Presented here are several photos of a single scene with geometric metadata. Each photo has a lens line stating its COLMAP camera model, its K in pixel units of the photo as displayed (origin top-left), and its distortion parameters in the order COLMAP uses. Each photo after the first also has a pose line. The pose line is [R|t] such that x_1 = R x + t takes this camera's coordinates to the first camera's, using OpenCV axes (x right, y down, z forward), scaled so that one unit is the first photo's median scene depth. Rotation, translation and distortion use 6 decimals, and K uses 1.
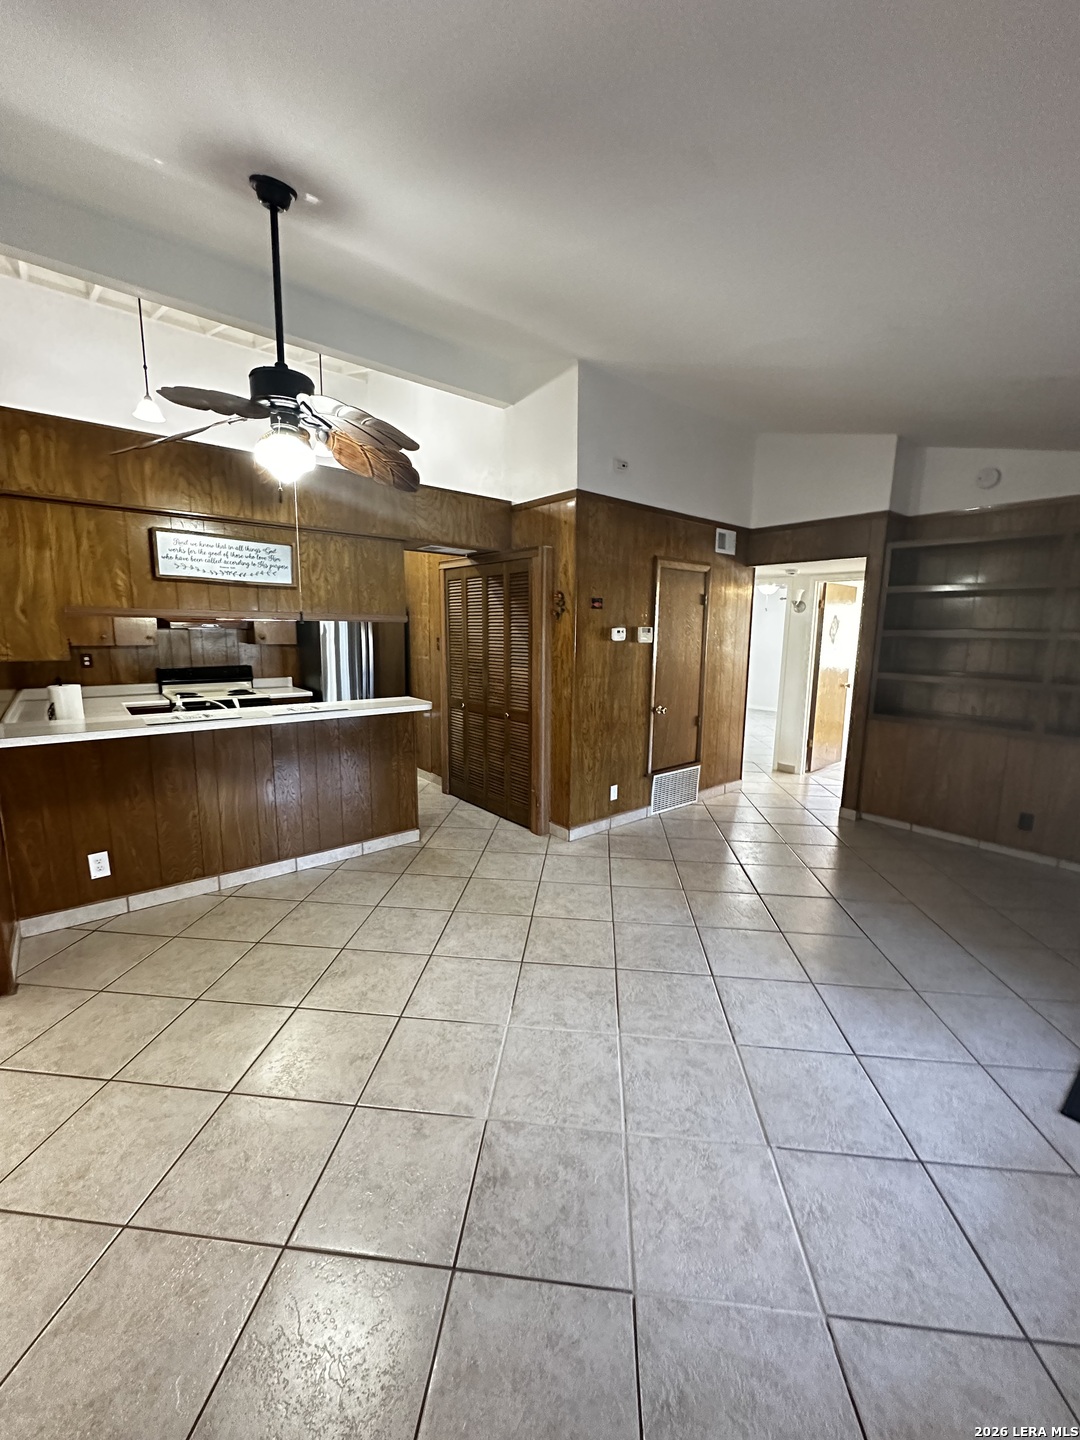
lens RADIAL K [[573.8, 0, 538.2], [0, 573.8, 720.9], [0, 0, 1]] dist [-0.002321, -0.000042]
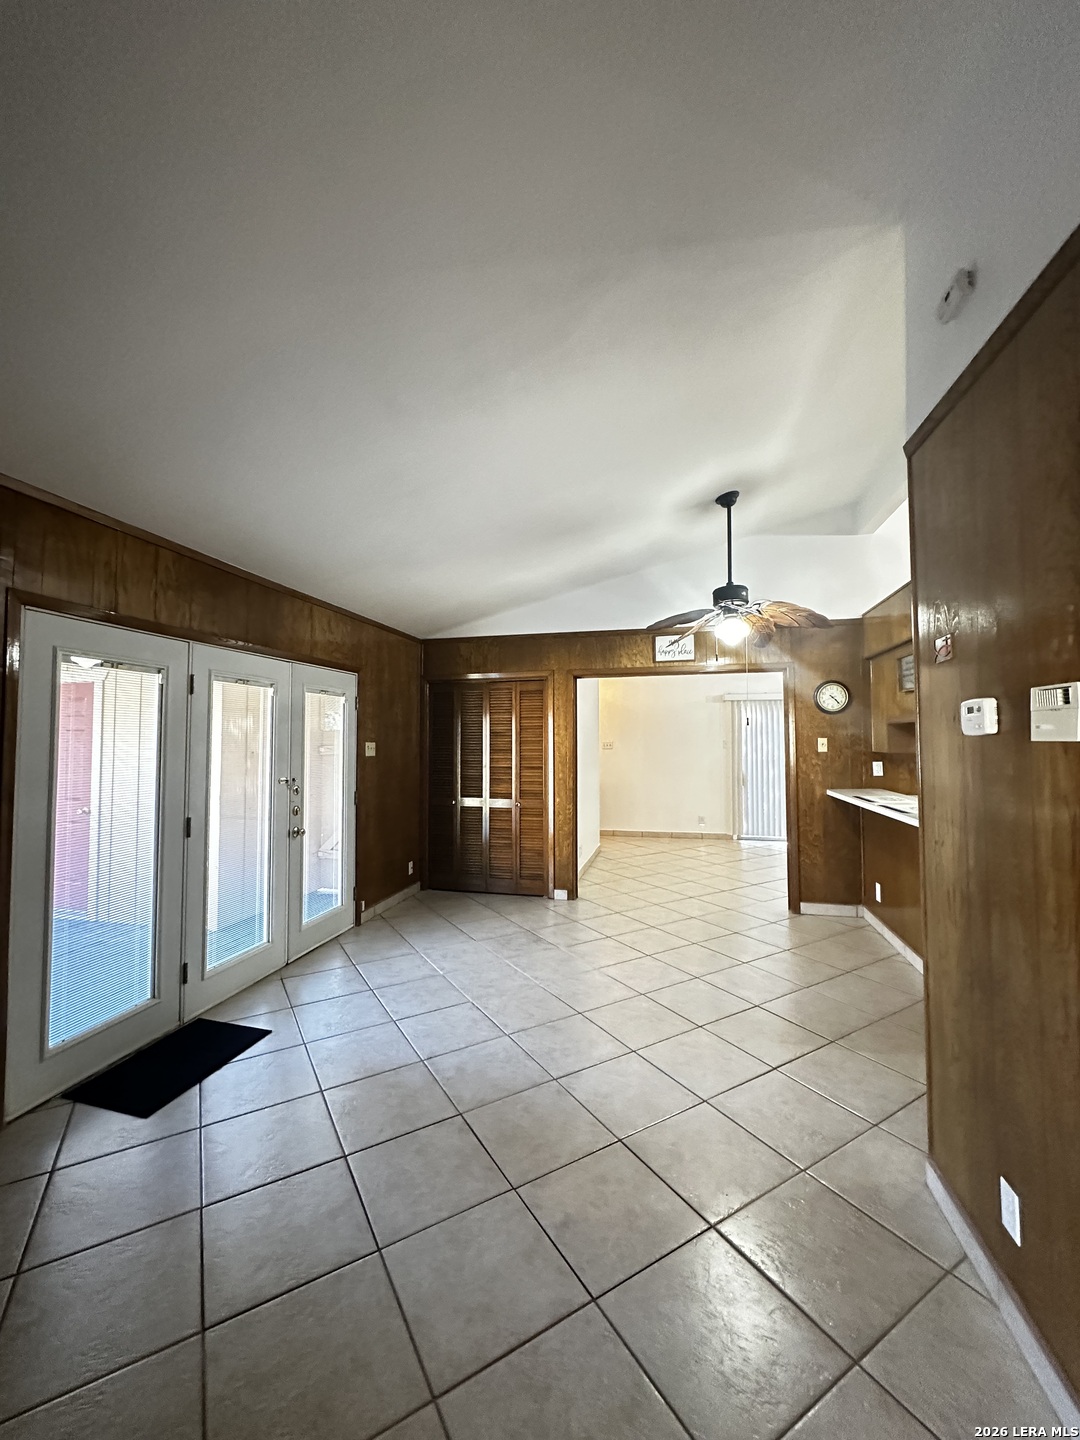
lens RADIAL K [[573.8, 0, 538.2], [0, 573.8, 720.9], [0, 0, 1]] dist [-0.002321, -0.000042]
pose [[-0.804084, -0.032707, -0.593616, 0.600626], [-0.102985, 0.991054, 0.084893, -0.159715], [0.585529, 0.129394, -0.800258, 1.191489]]
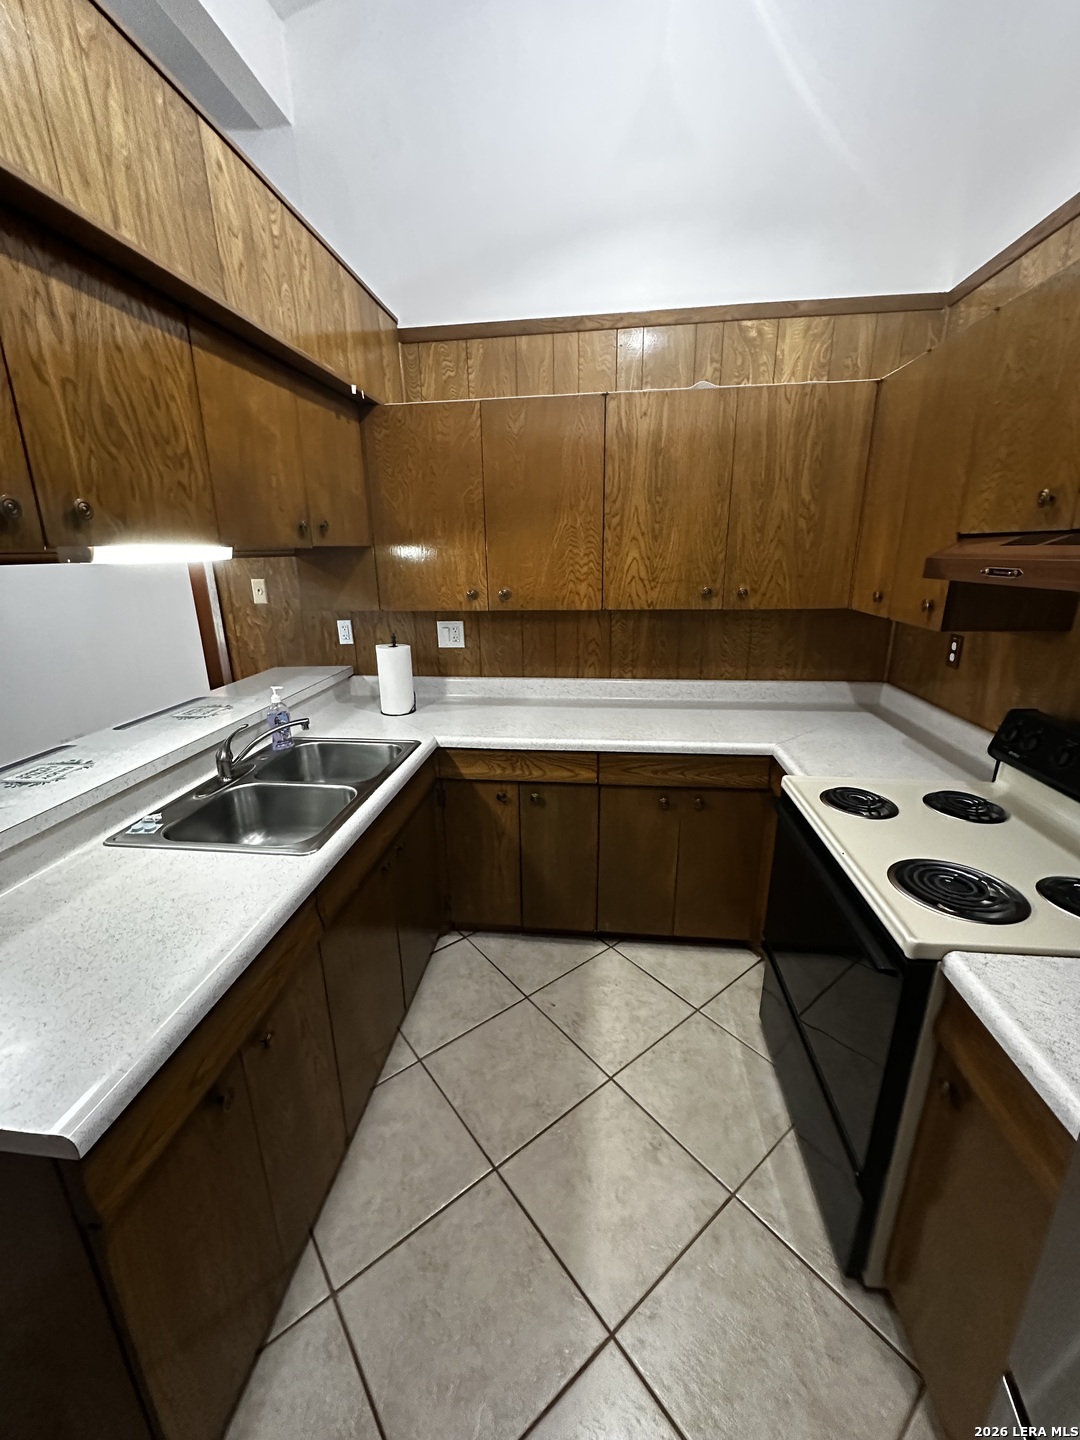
lens RADIAL K [[573.8, 0, 538.2], [0, 573.8, 720.9], [0, 0, 1]] dist [-0.002321, -0.000042]
pose [[-0.725813, 0.193264, -0.660185, -0.347757], [-0.105715, 0.916983, 0.384663, -0.226598], [0.679720, 0.348985, -0.645128, 1.312498]]
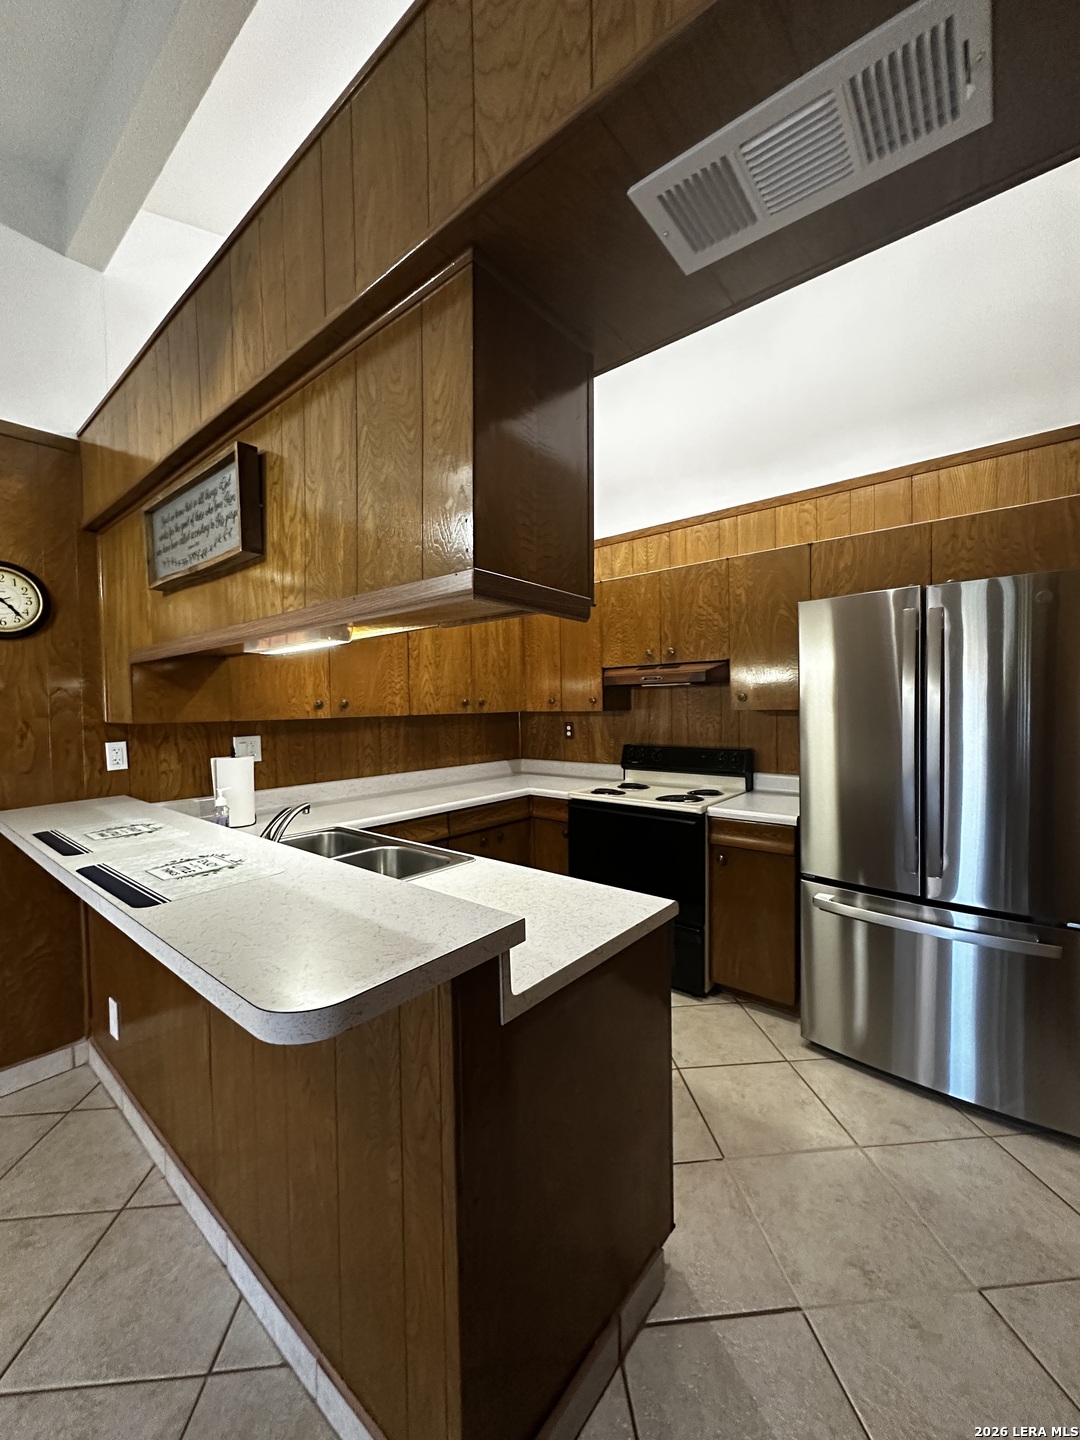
lens RADIAL K [[576.1, 0, 540.0], [0, 576.1, 720.0], [0, 0, 1]] dist [-0.015208, -0.000175]
pose [[0.181054, 0.010230, -0.983420, -0.002266], [-0.139991, 0.990032, -0.015474, -0.122837], [0.973459, 0.140471, 0.180681, 0.984960]]
